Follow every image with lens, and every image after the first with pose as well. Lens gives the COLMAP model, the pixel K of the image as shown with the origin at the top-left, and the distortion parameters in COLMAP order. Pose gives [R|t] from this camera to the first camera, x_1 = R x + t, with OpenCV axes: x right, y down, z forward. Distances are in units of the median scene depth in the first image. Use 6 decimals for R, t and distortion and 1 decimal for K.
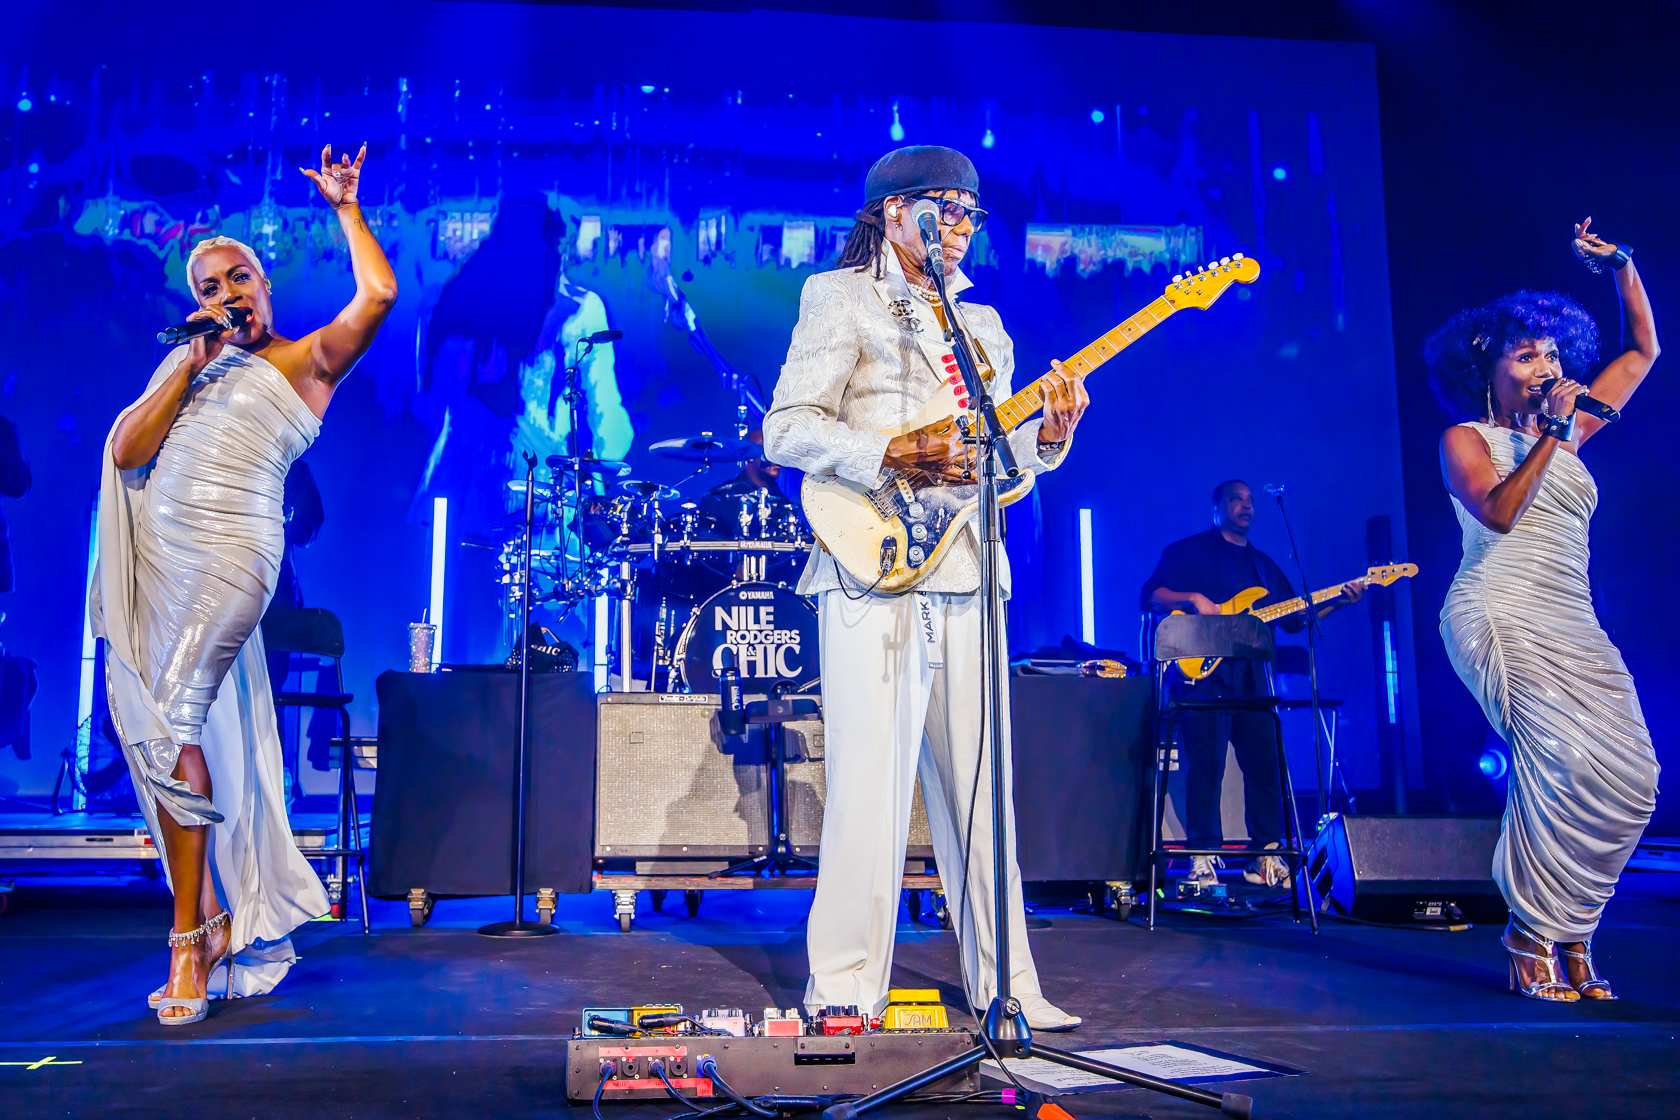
lens RADIAL K [[1433.2, 0, 746.6], [0, 1433.2, 541.2], [0, 0, 1]] dist [0.002899, -0.000929]
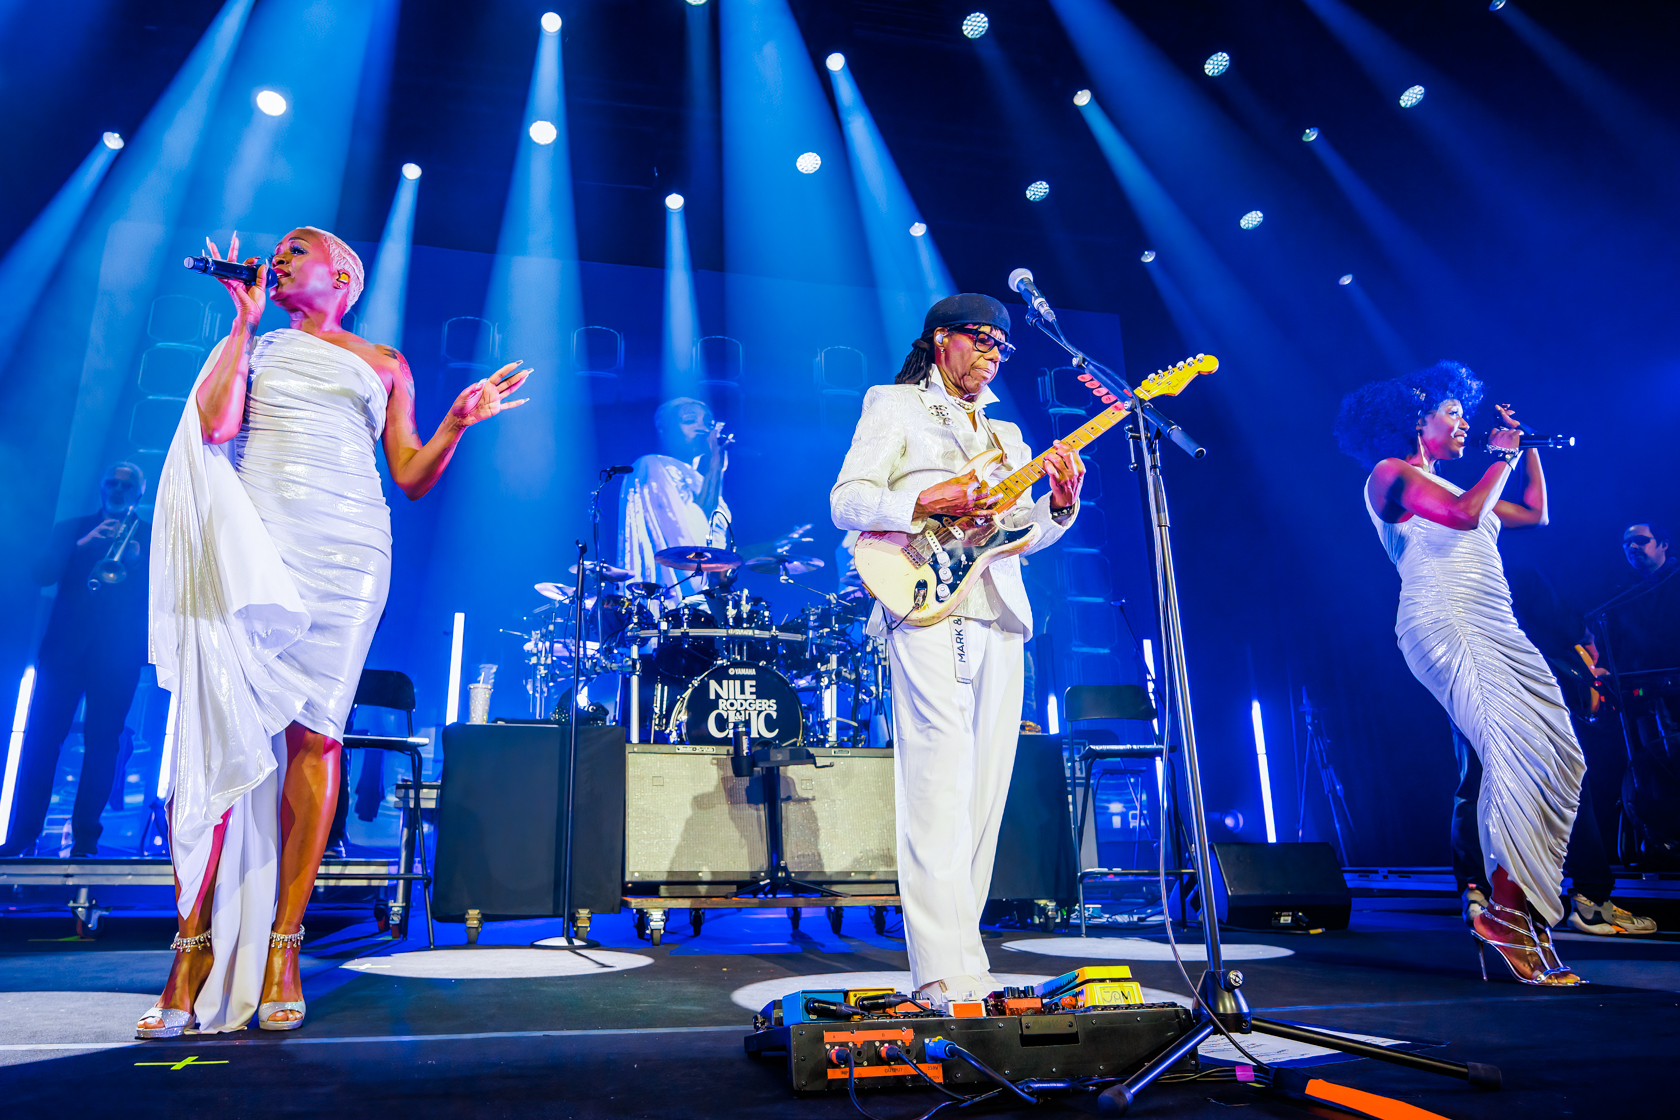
lens RADIAL K [[1011.9, 0, 733.2], [0, 1011.9, 552.0], [0, 0, 1]] dist [-0.033121, 0.017393]
pose [[0.995982, 0.021406, 0.086953, -0.091696], [-0.010507, 0.992238, -0.123911, 0.050016], [-0.088931, 0.122500, 0.988476, 0.128147]]
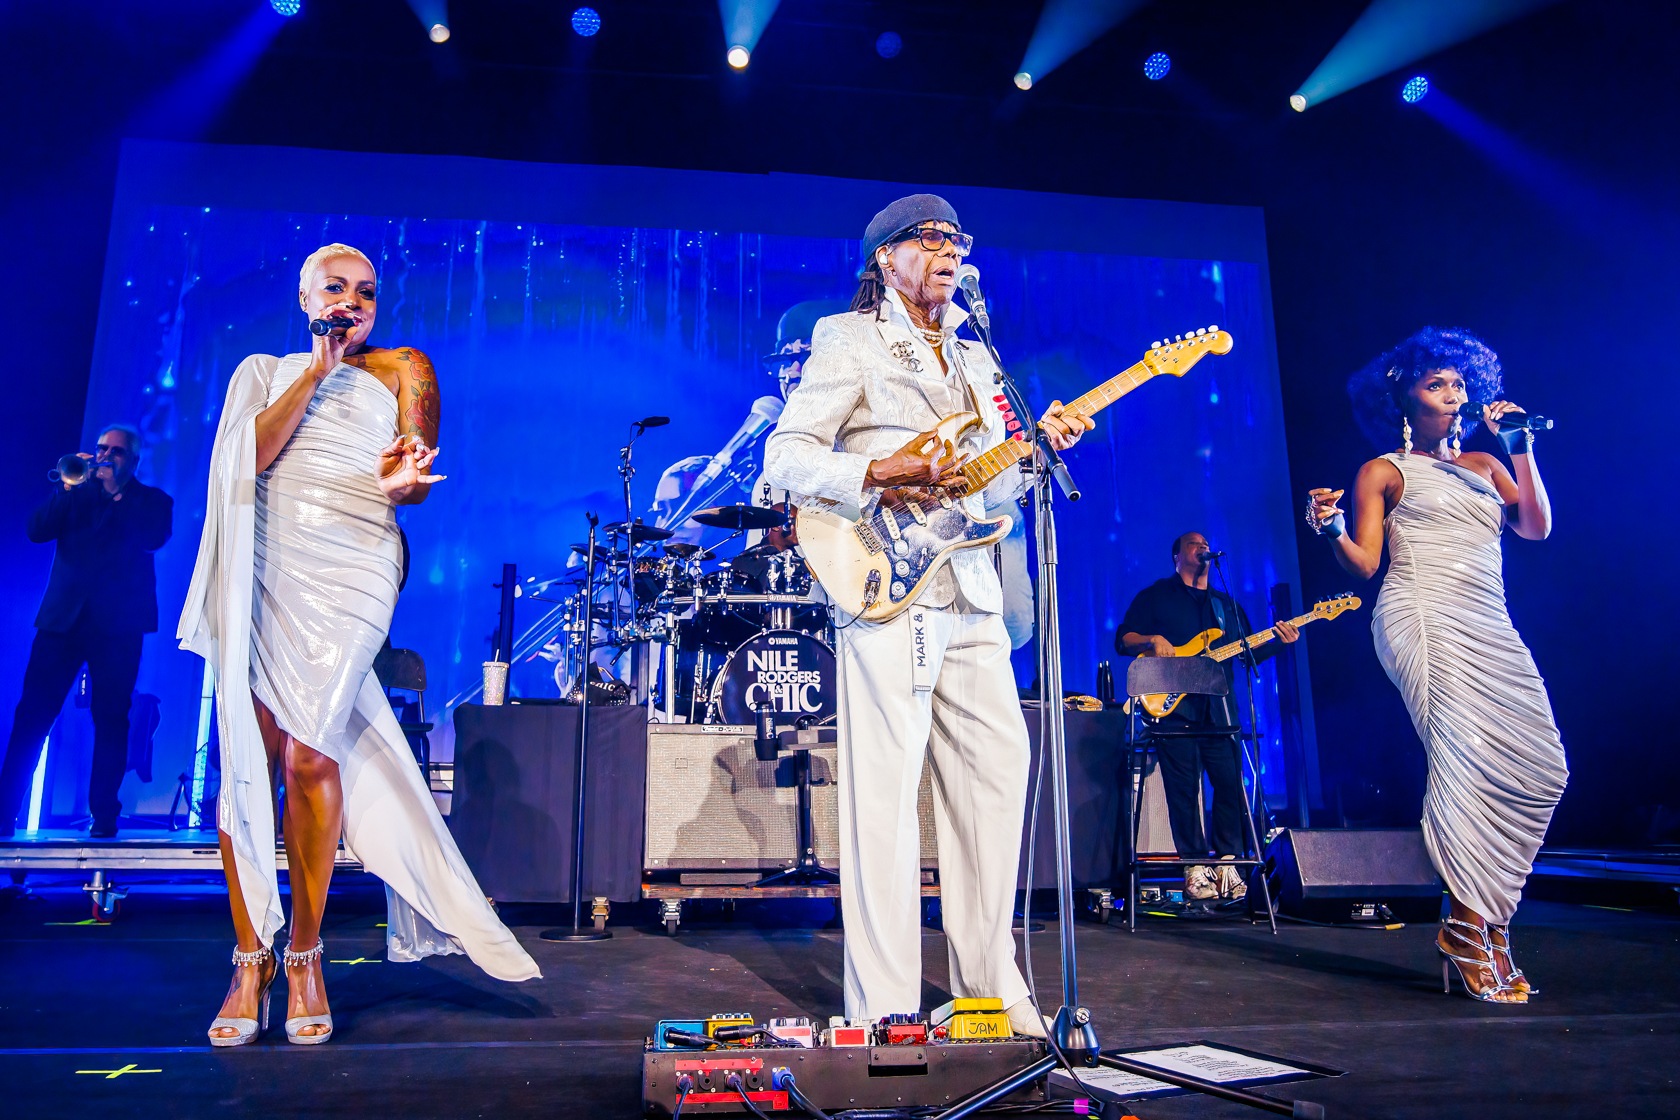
lens RADIAL K [[1150.7, 0, 787.2], [0, 1150.7, 533.6], [0, 0, 1]] dist [-0.026026, 0.006627]
pose [[0.999547, 0.006126, 0.029456, -0.020480], [-0.004123, 0.997704, -0.067599, 0.015751], [-0.029803, 0.067447, 0.997278, 0.070335]]
